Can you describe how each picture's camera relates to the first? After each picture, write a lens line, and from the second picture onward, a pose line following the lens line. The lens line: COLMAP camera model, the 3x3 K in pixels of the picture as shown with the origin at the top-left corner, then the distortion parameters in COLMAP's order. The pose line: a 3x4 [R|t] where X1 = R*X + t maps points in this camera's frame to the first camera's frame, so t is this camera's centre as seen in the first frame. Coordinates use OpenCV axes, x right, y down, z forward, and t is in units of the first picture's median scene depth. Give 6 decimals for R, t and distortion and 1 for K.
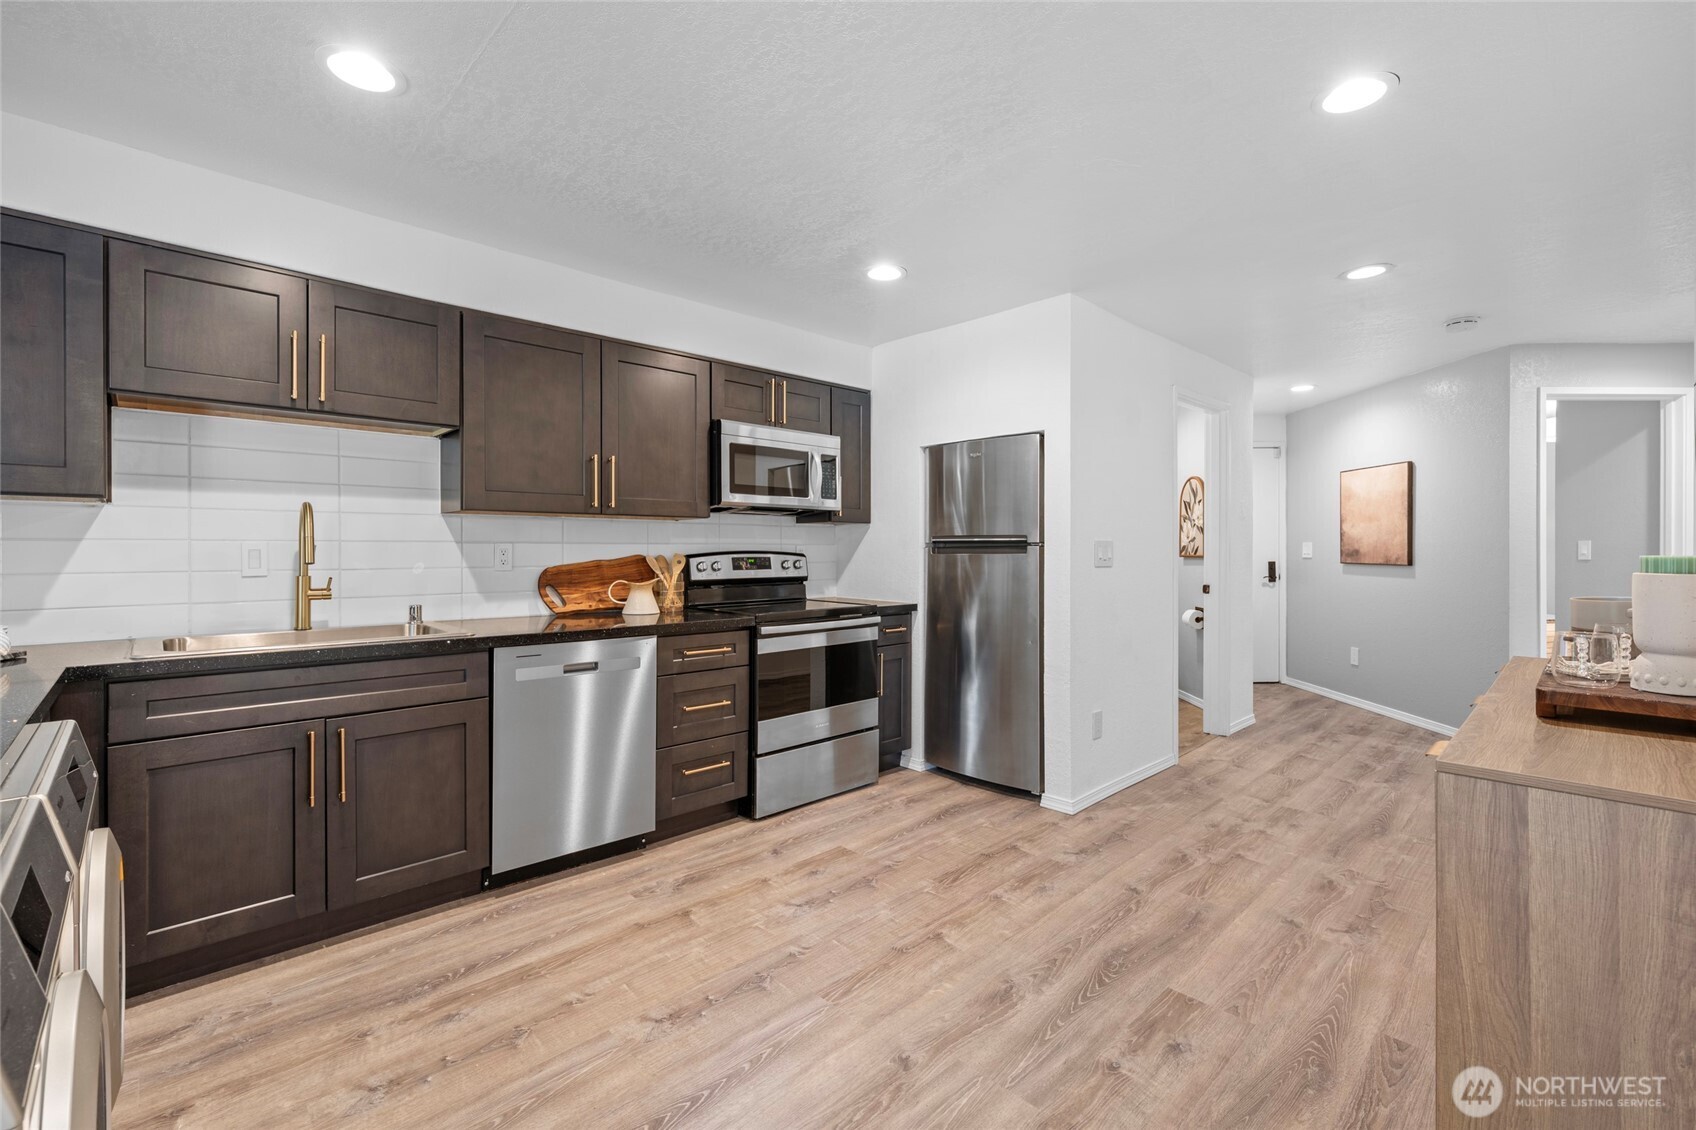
lens RADIAL K [[738.6, 0, 847.4], [0, 738.6, 545.3], [0, 0, 1]] dist [-0.000756, -0.000184]
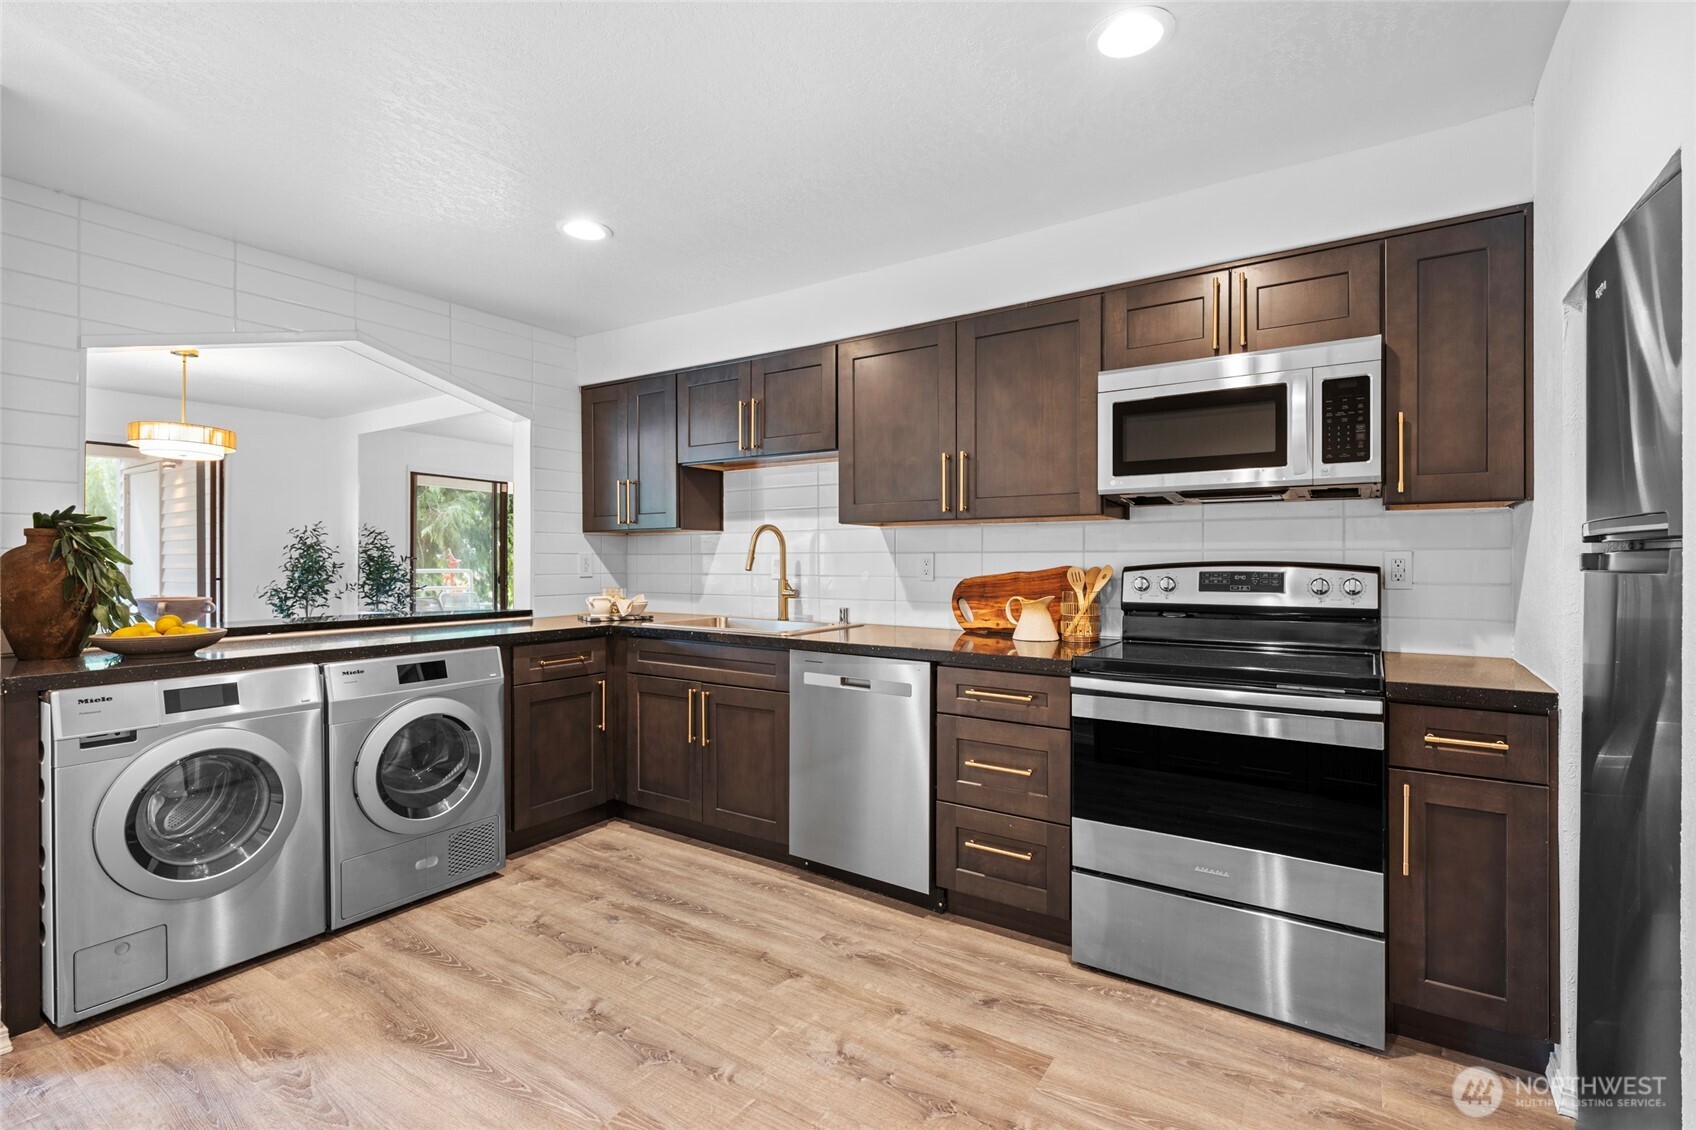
lens RADIAL K [[774.5, 0, 847.7], [0, 774.5, 556.3], [0, 0, 1]] dist [0.001167, -0.000523]
pose [[0.216296, -0.003037, -0.976323, 0.614270], [0.007510, 0.999971, -0.001447, 0.002565], [0.976299, -0.007019, 0.216312, 0.765652]]
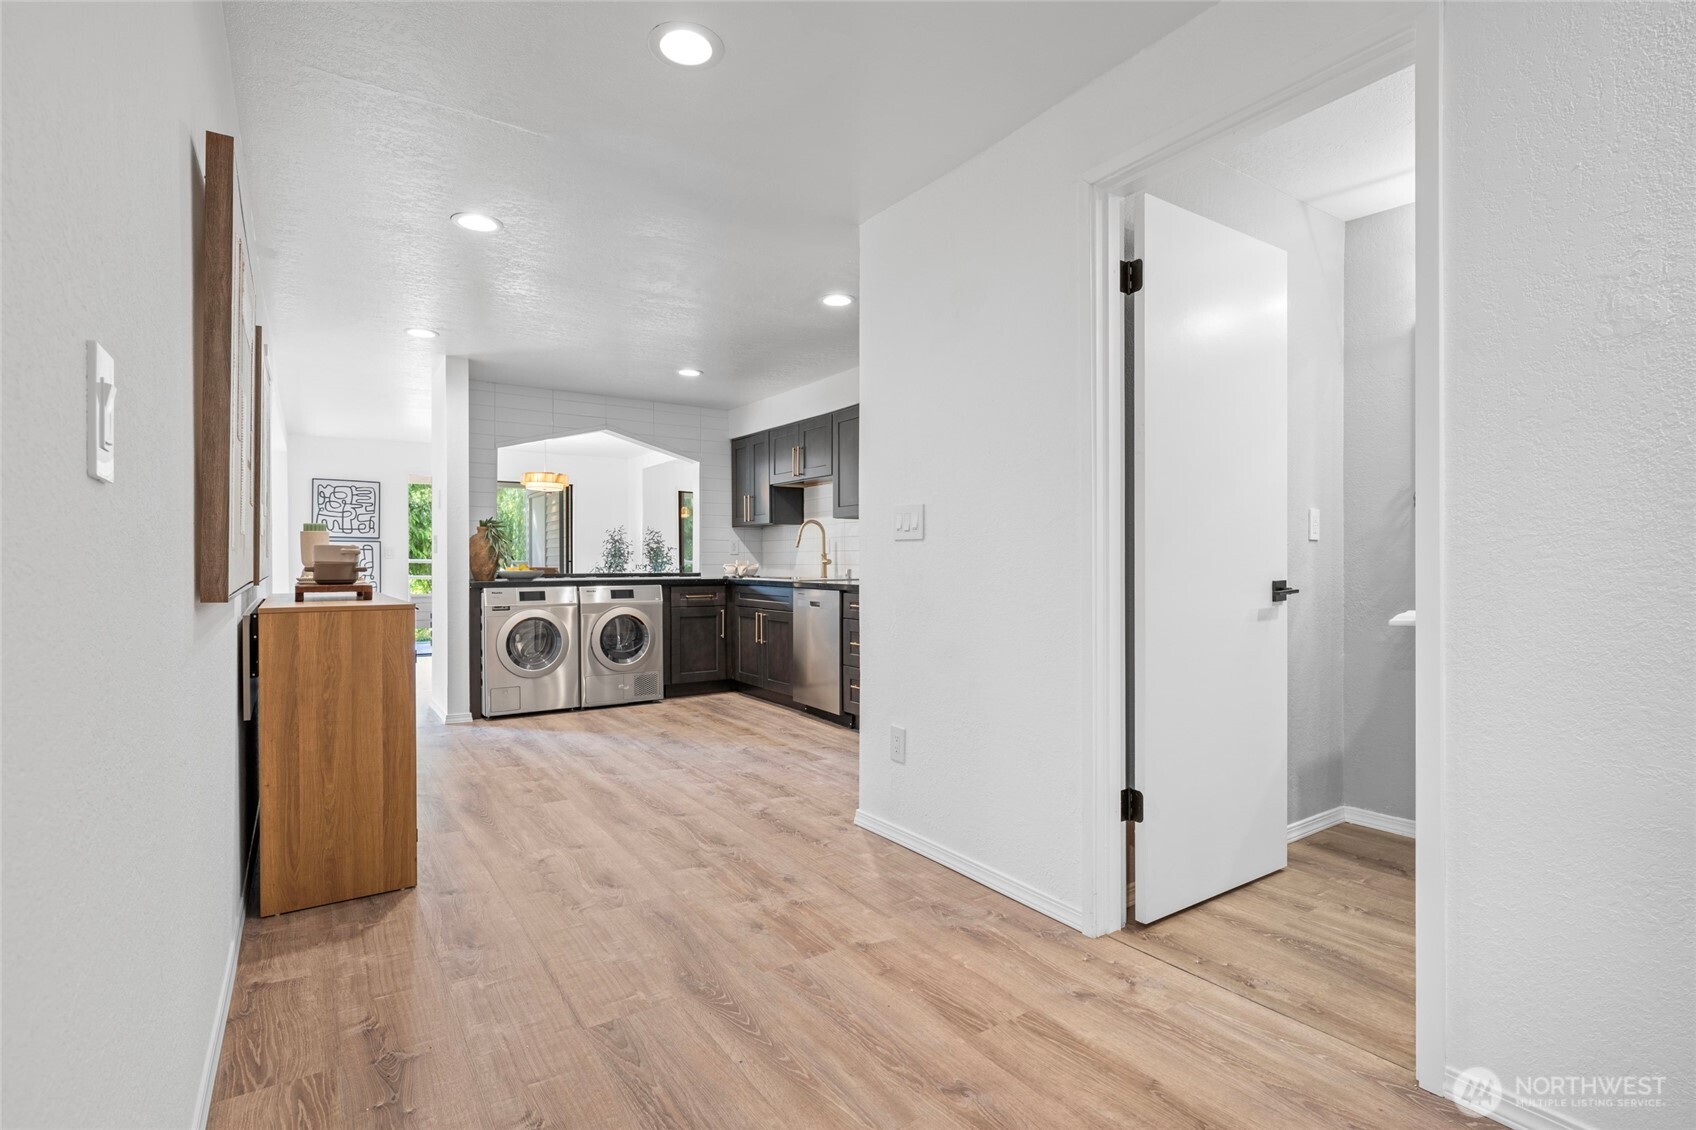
lens RADIAL K [[799.6, 0, 848.0], [0, 799.6, 565.0], [0, 0, 1]] dist [0.000561, -0.000069]
pose [[-0.174855, 0.003296, -0.984589, 1.492715], [0.008334, 0.999964, 0.001867, 0.068203], [0.984559, -0.007879, -0.174876, 1.397526]]
